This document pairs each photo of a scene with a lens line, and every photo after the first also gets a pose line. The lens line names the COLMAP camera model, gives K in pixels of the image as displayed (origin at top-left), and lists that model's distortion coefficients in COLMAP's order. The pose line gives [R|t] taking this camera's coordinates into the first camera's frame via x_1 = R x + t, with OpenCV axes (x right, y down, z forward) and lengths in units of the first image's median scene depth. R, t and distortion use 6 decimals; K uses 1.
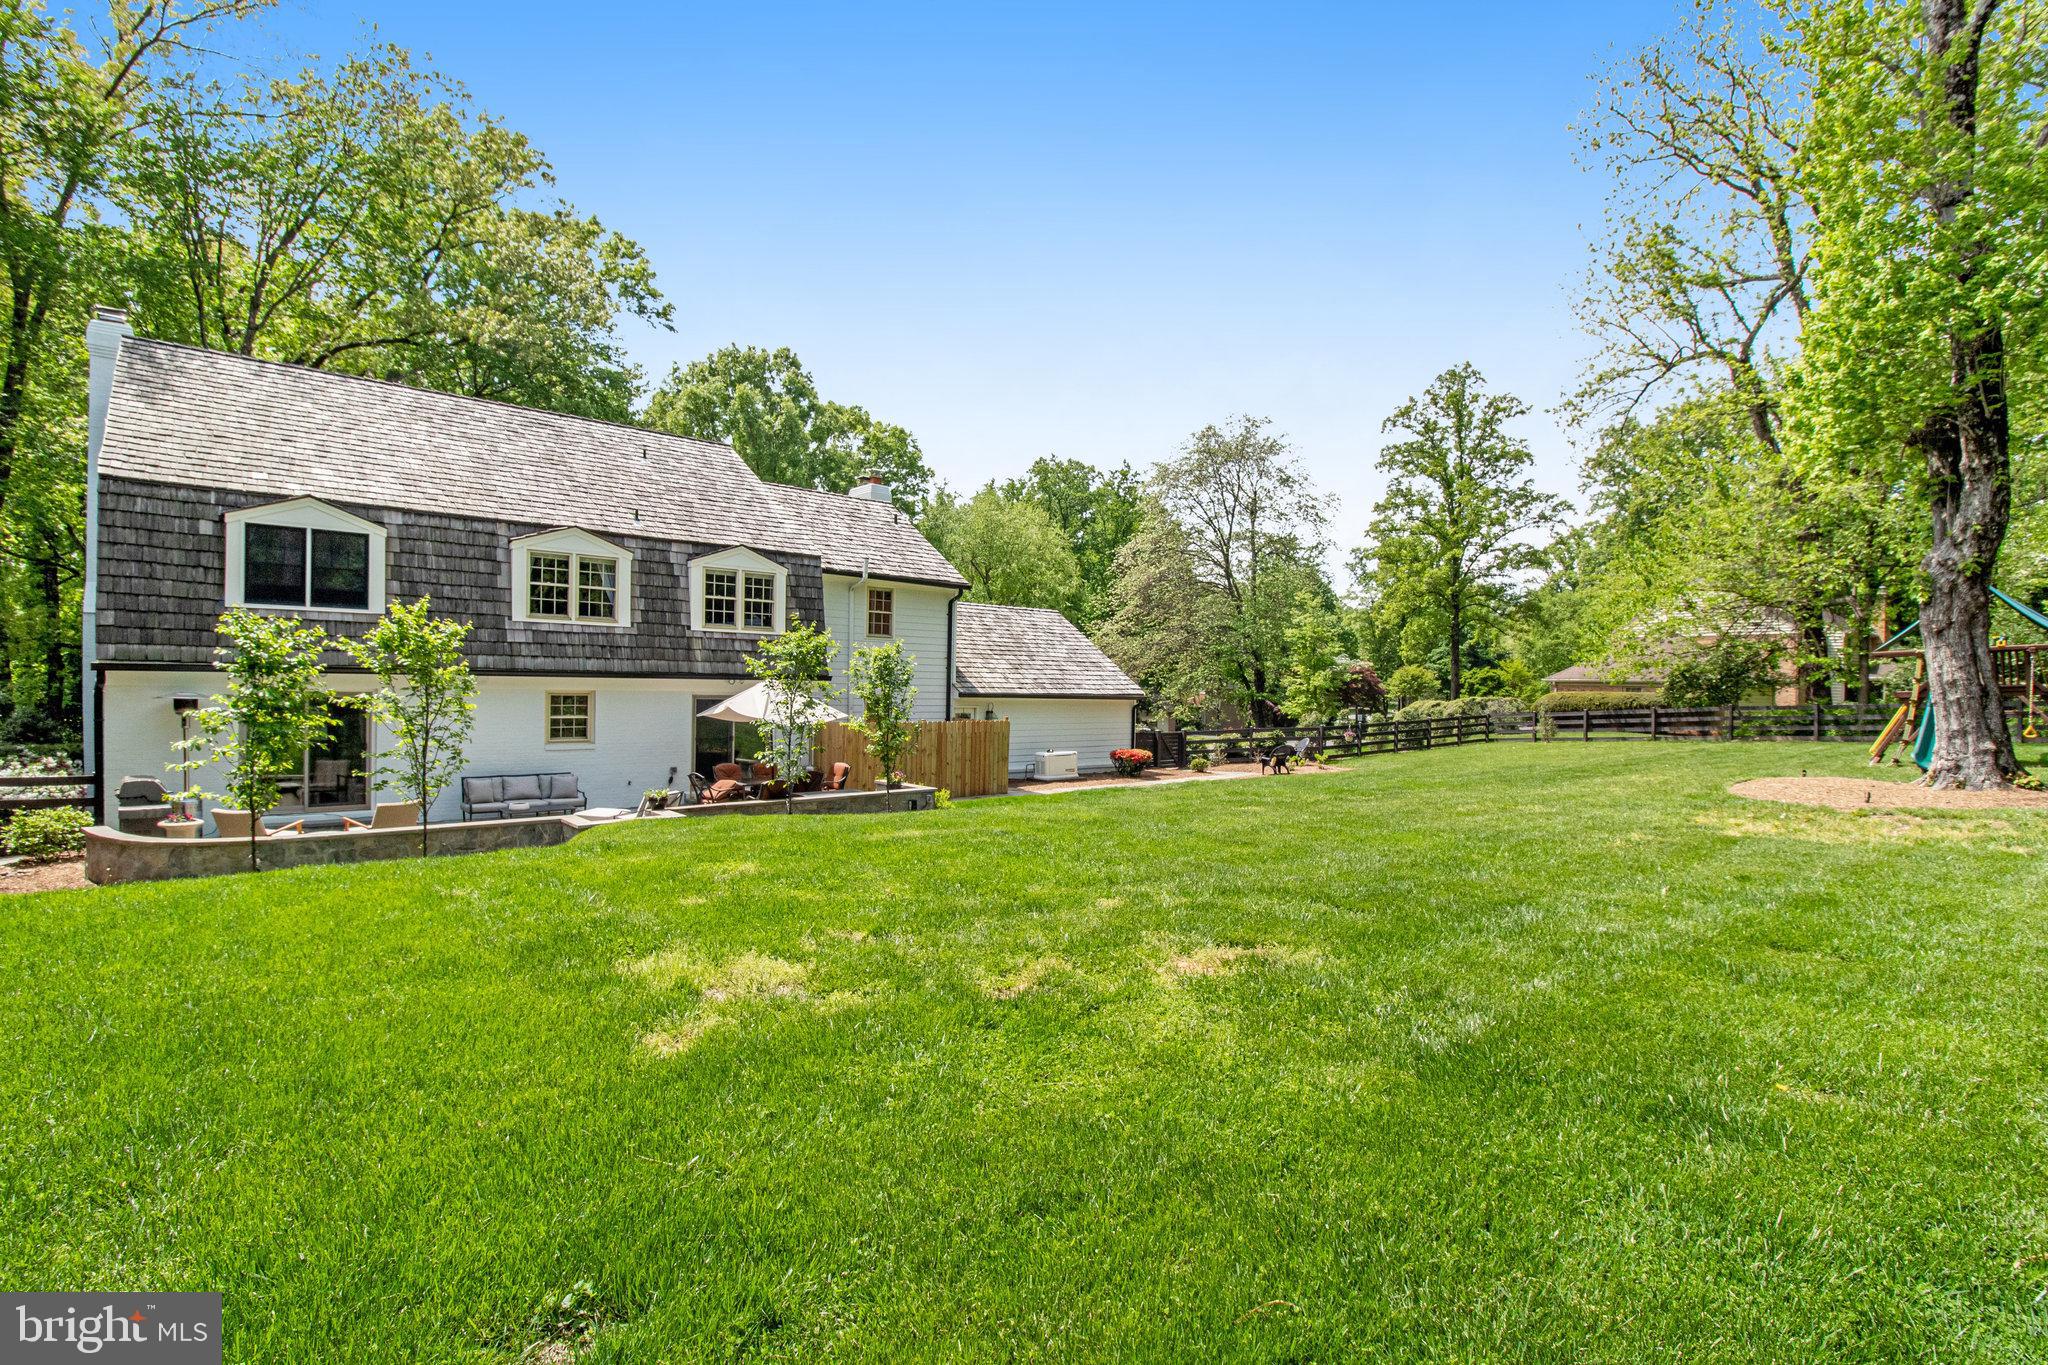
lens RADIAL K [[969.9, 0, 1024.2], [0, 969.9, 692.7], [0, 0, 1]] dist [-0.005325, -0.000927]
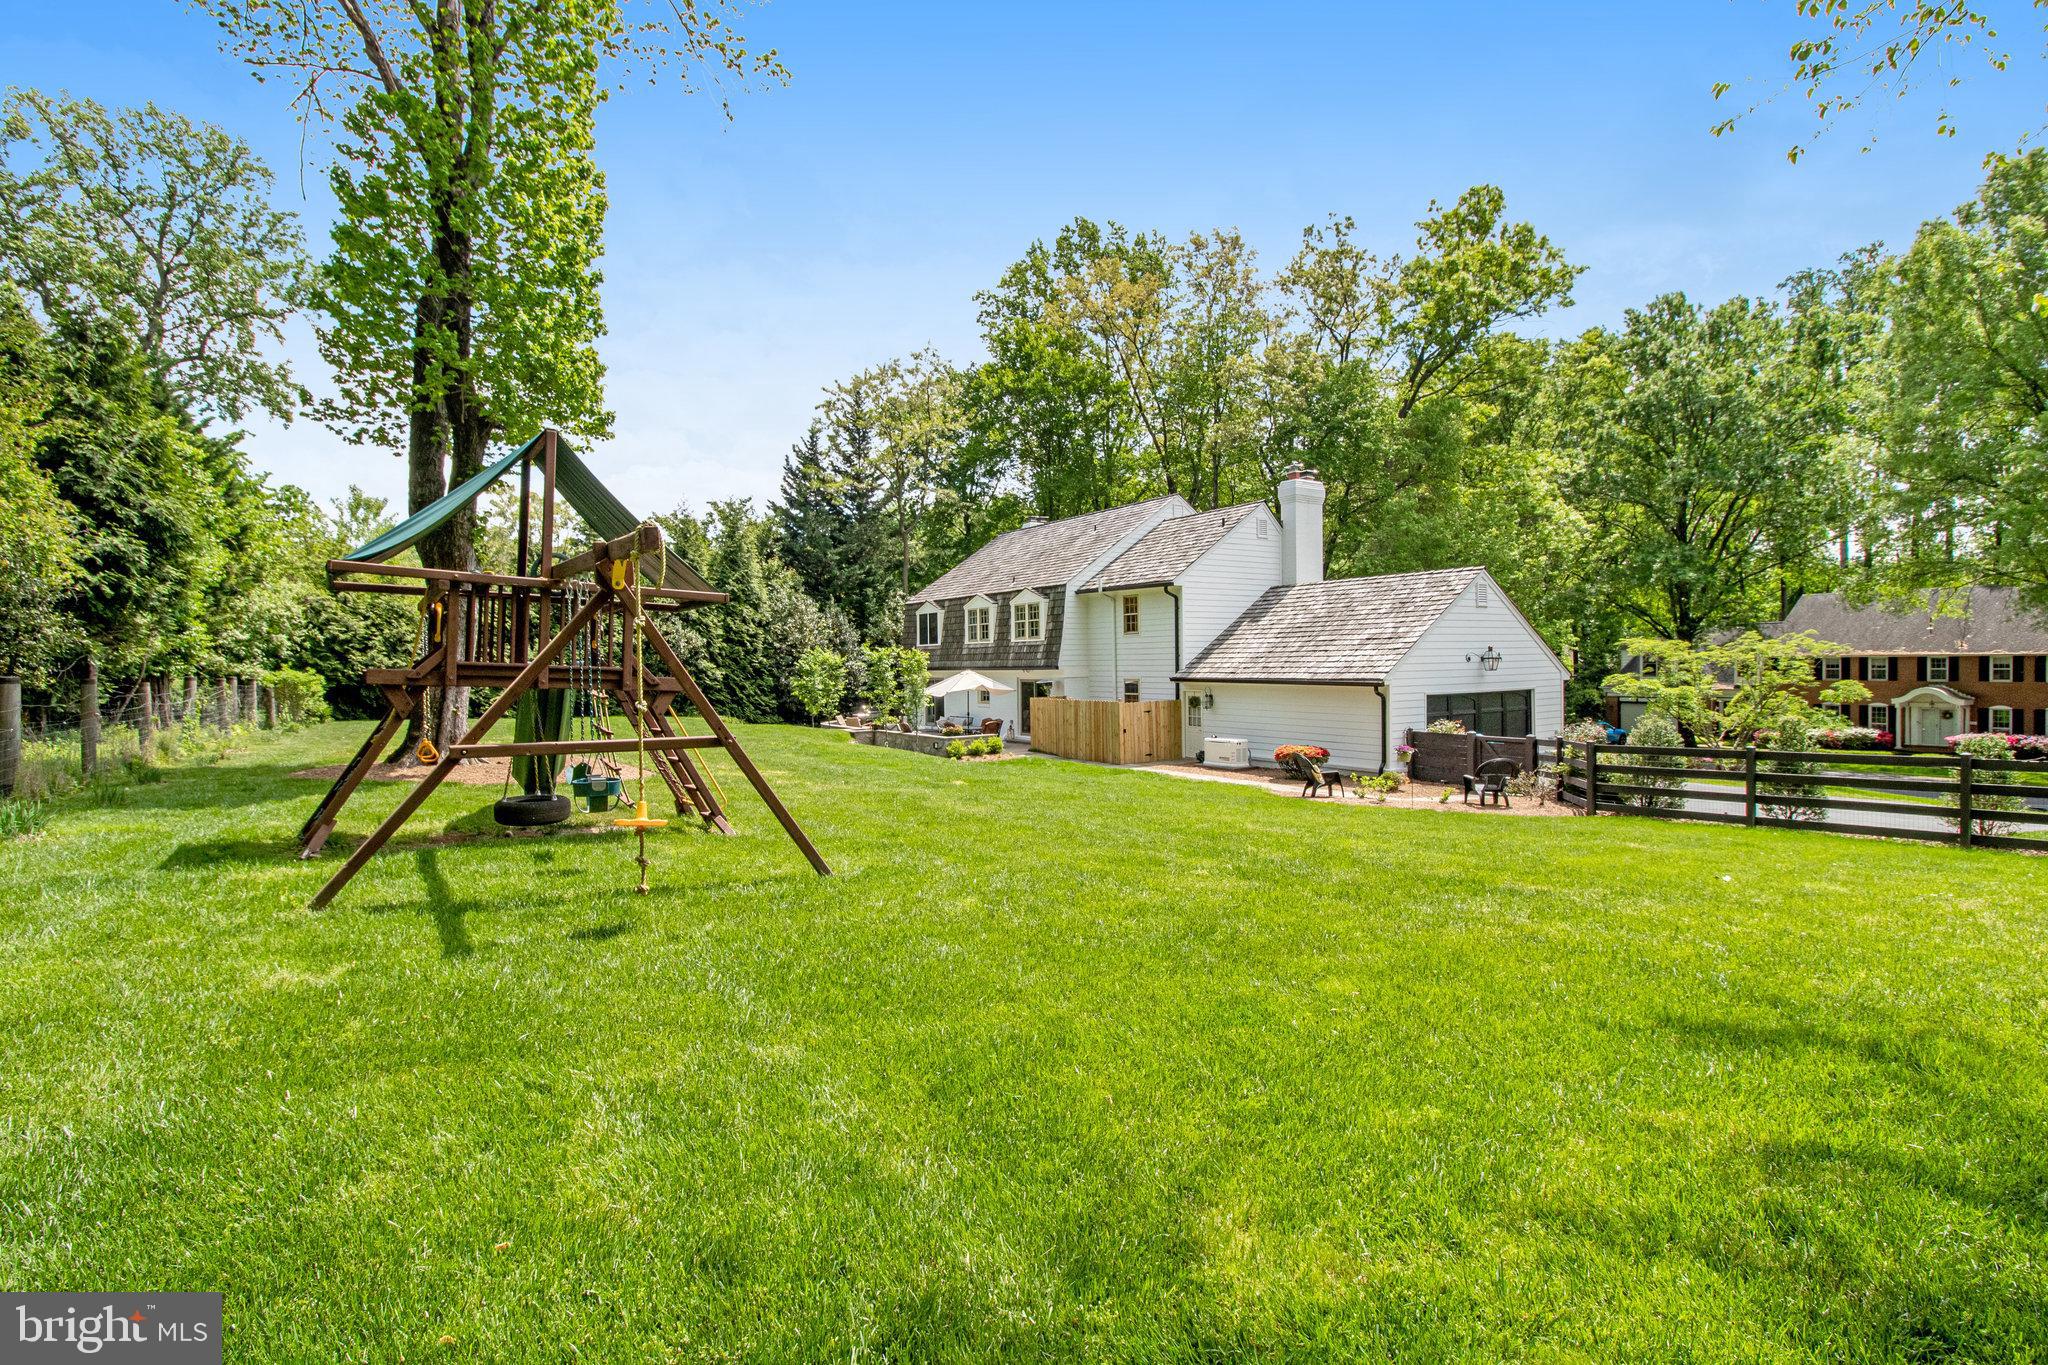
lens RADIAL K [[969.9, 0, 1024.9], [0, 969.9, 677.3], [0, 0, 1]] dist [-0.005325, -0.000927]
pose [[-0.132762, -0.004328, -0.991138, 1.456436], [0.000750, 0.999990, -0.004467, 0.006562], [0.991148, -0.001336, -0.132758, 1.334065]]
